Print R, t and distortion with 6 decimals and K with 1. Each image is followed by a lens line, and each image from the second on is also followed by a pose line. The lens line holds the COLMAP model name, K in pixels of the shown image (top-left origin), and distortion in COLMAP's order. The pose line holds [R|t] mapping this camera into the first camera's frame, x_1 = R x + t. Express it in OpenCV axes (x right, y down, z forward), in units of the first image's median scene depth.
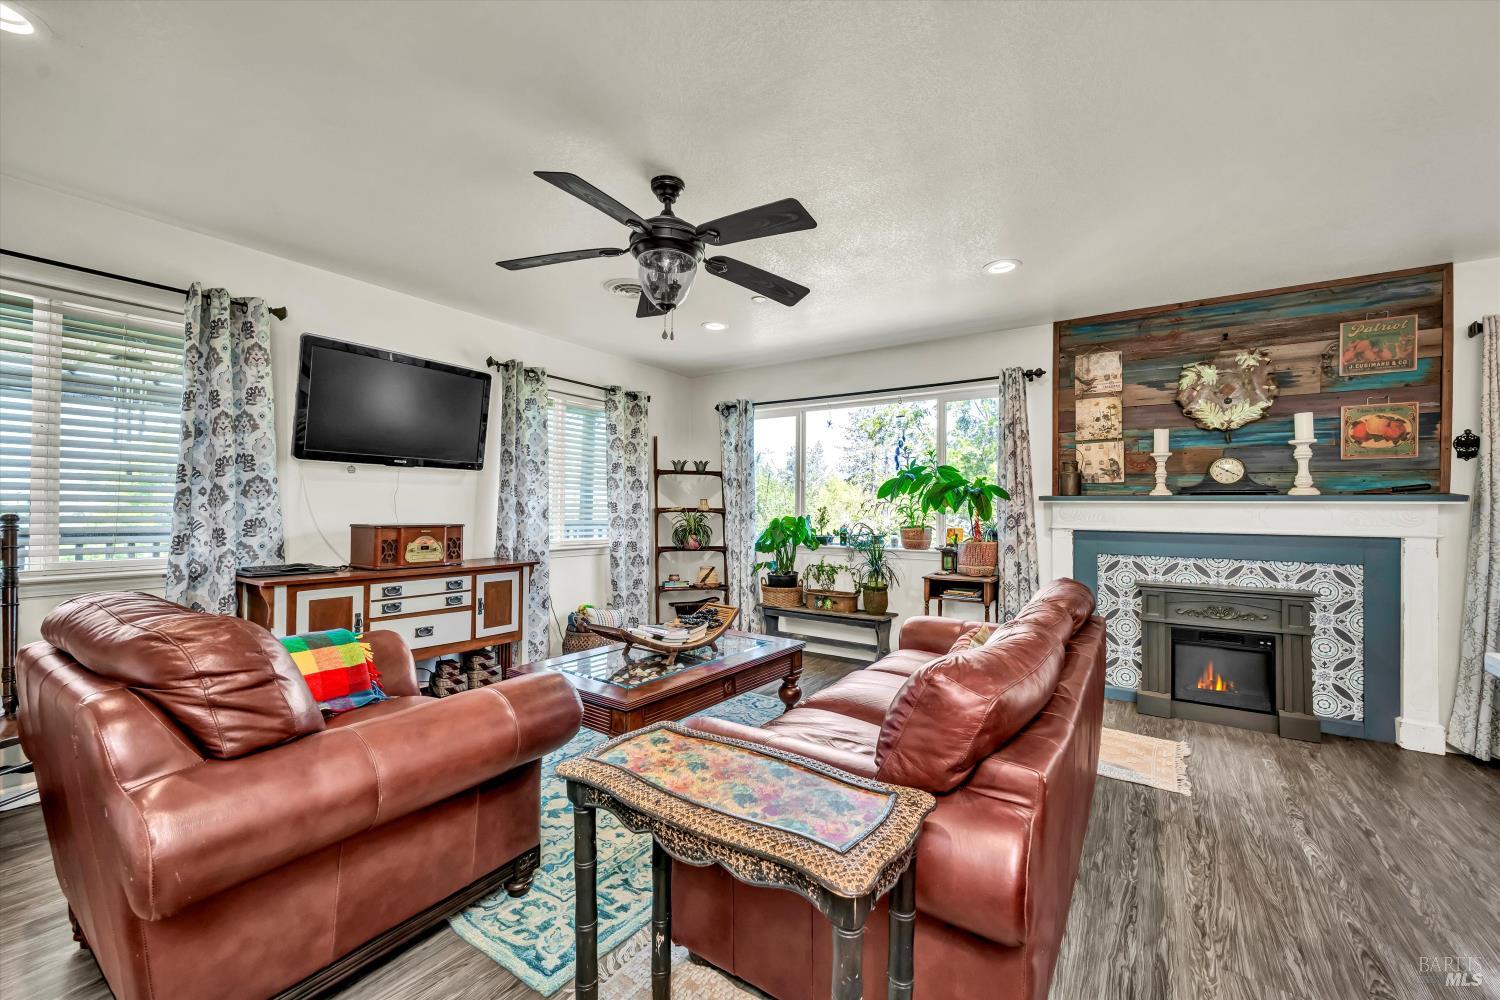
lens RADIAL K [[592.5, 0, 750.0], [0, 592.5, 500.0], [0, 0, 1]] dist [0.000783, 0.000366]
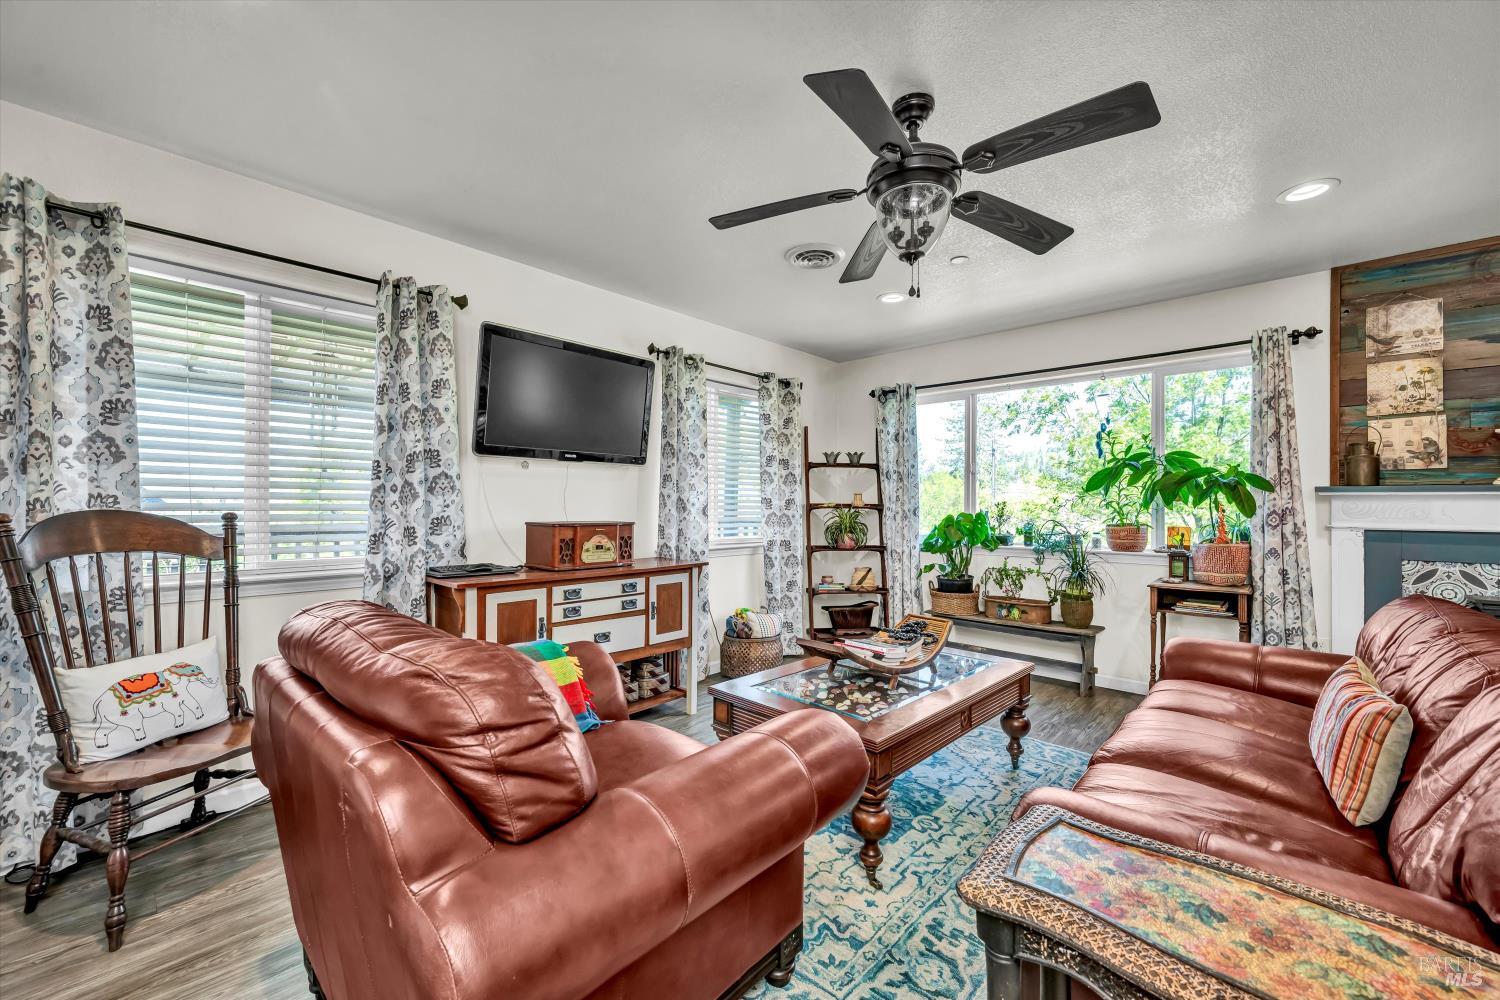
lens RADIAL K [[594.2, 0, 750.0], [0, 594.2, 500.0], [0, 0, 1]] dist [0.001066, -0.000001]
pose [[0.988058, -0.005038, -0.153999, -0.144225], [0.006132, 0.999959, 0.006628, 0.000977], [0.153960, -0.007493, 0.988049, 0.094449]]
